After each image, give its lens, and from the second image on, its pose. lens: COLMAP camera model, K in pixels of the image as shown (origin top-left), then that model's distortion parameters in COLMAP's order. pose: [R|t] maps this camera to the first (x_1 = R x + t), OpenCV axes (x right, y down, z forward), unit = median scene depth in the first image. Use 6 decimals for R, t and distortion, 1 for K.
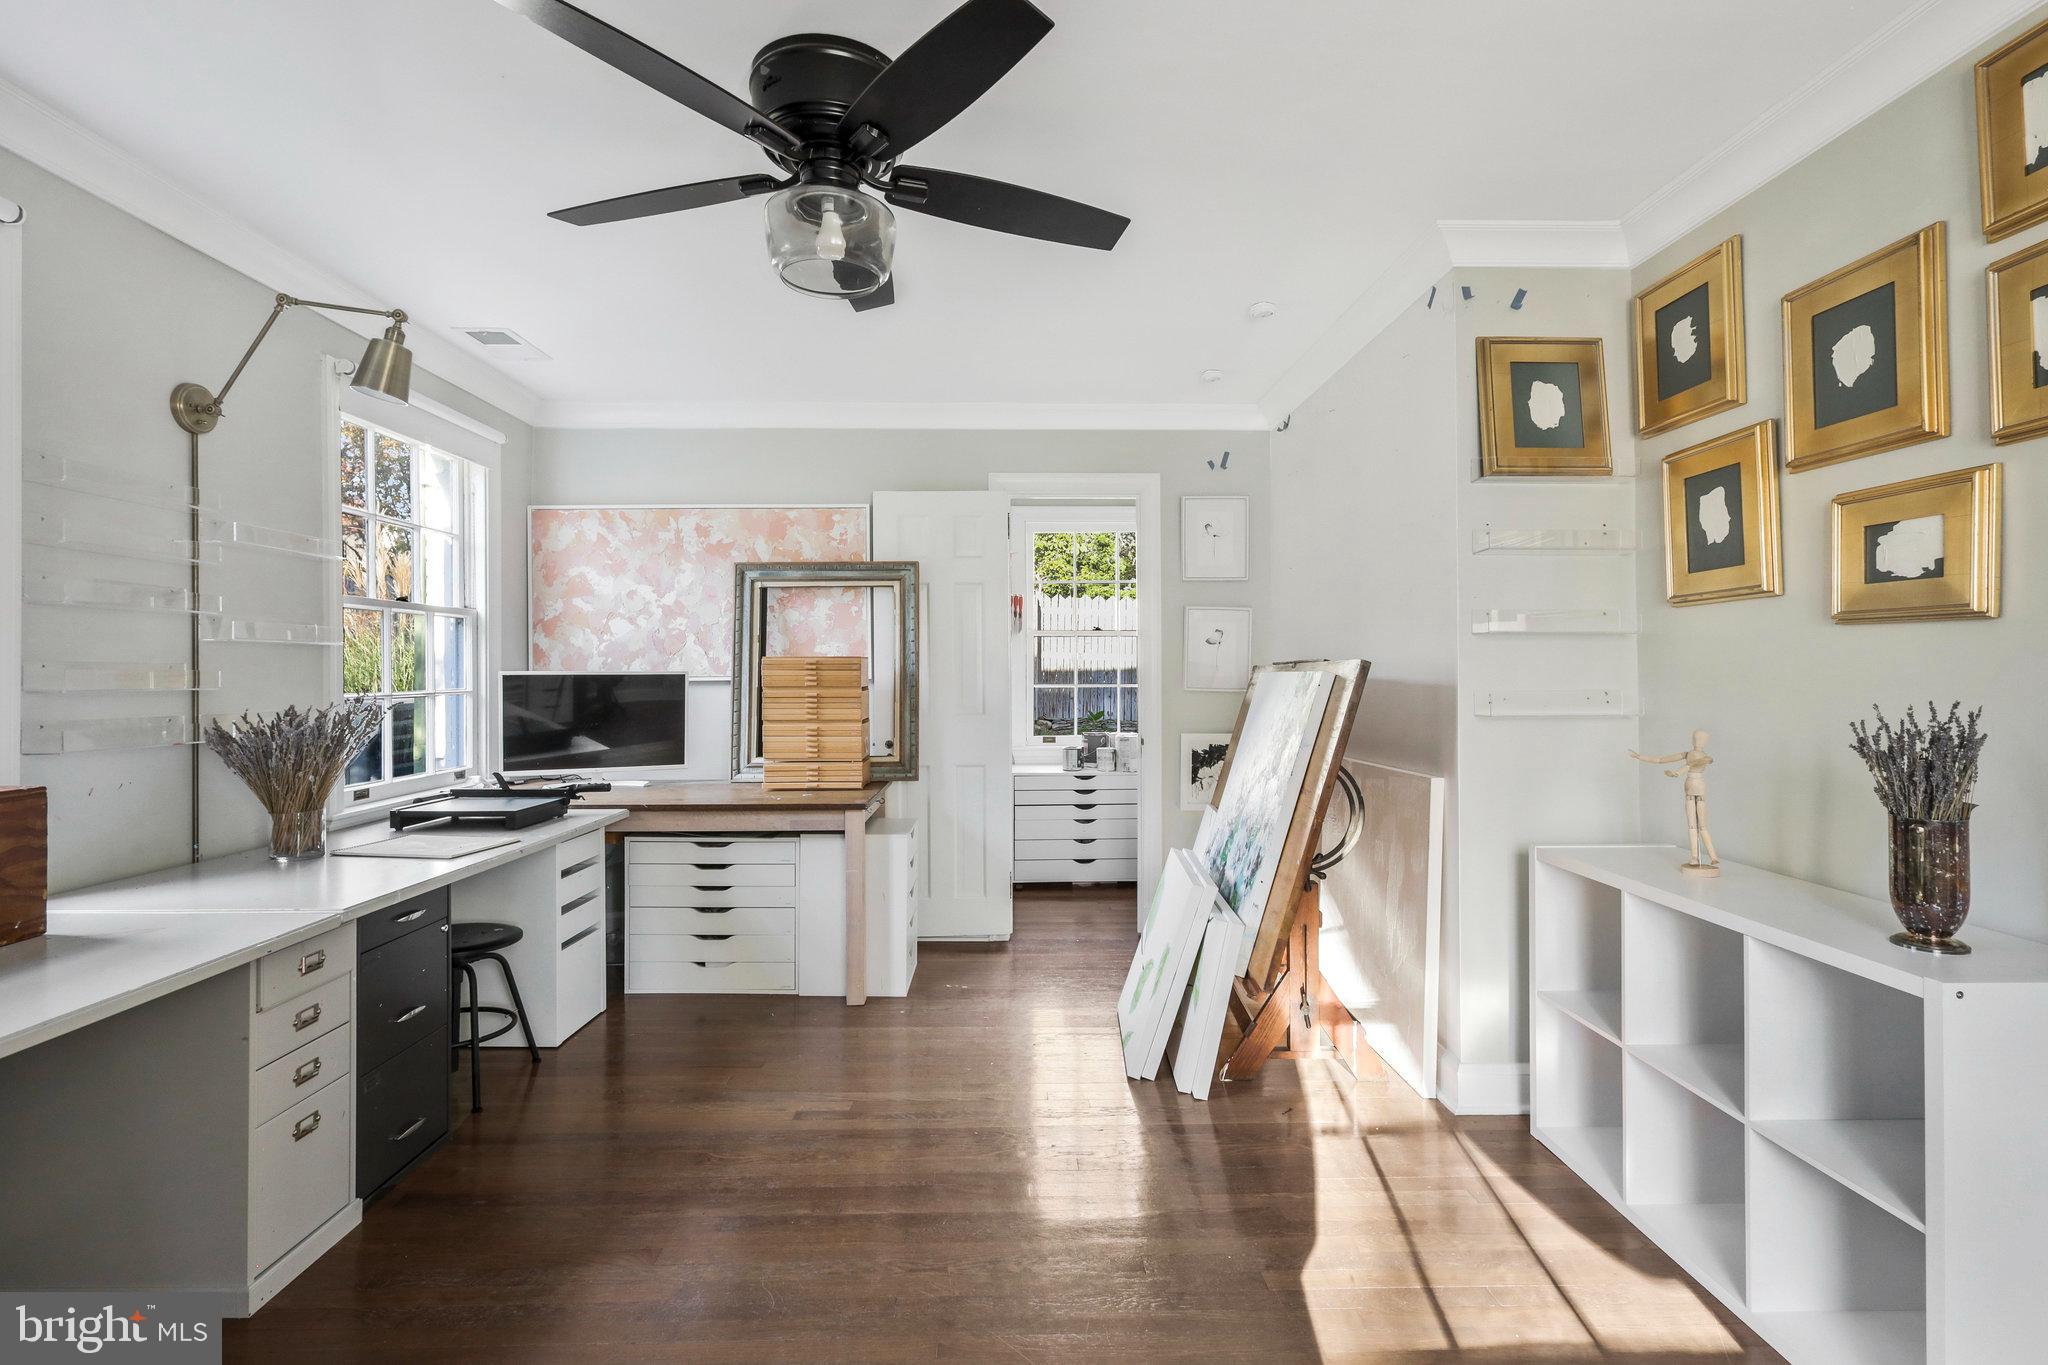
lens RADIAL K [[955.4, 0, 1020.1], [0, 955.4, 665.0], [0, 0, 1]] dist [-0.007453, 0.001245]
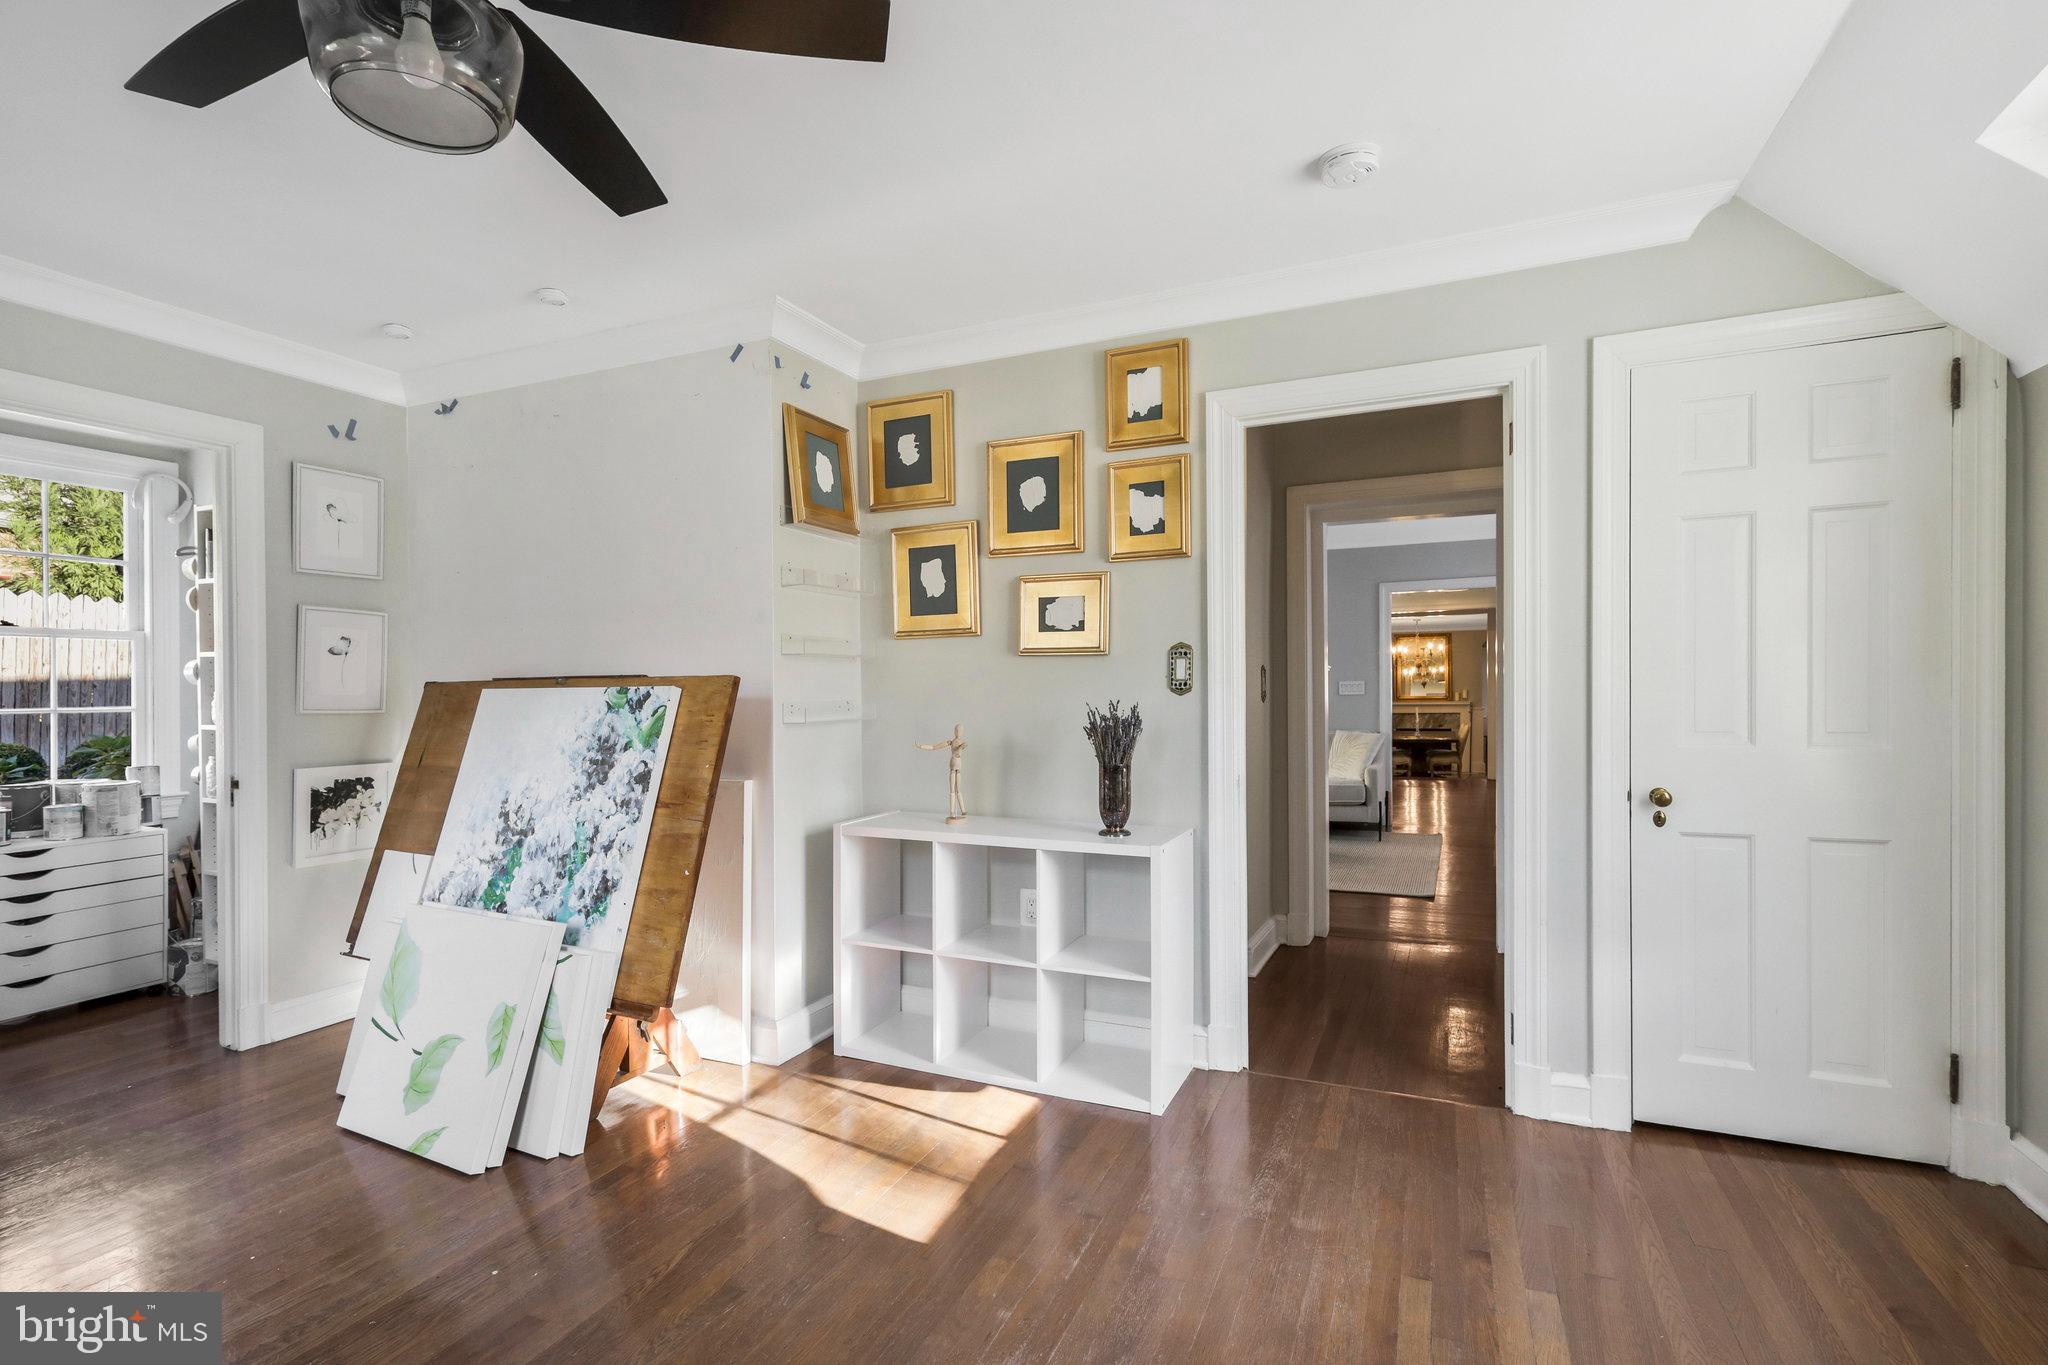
lens RADIAL K [[955.4, 0, 1019.1], [0, 955.4, 687.4], [0, 0, 1]] dist [-0.007453, 0.001245]
pose [[0.422243, -0.002963, 0.906478, -0.500199], [0.000001, 0.999995, 0.003268, 0.005061], [-0.906483, -0.001379, 0.422241, 0.250860]]
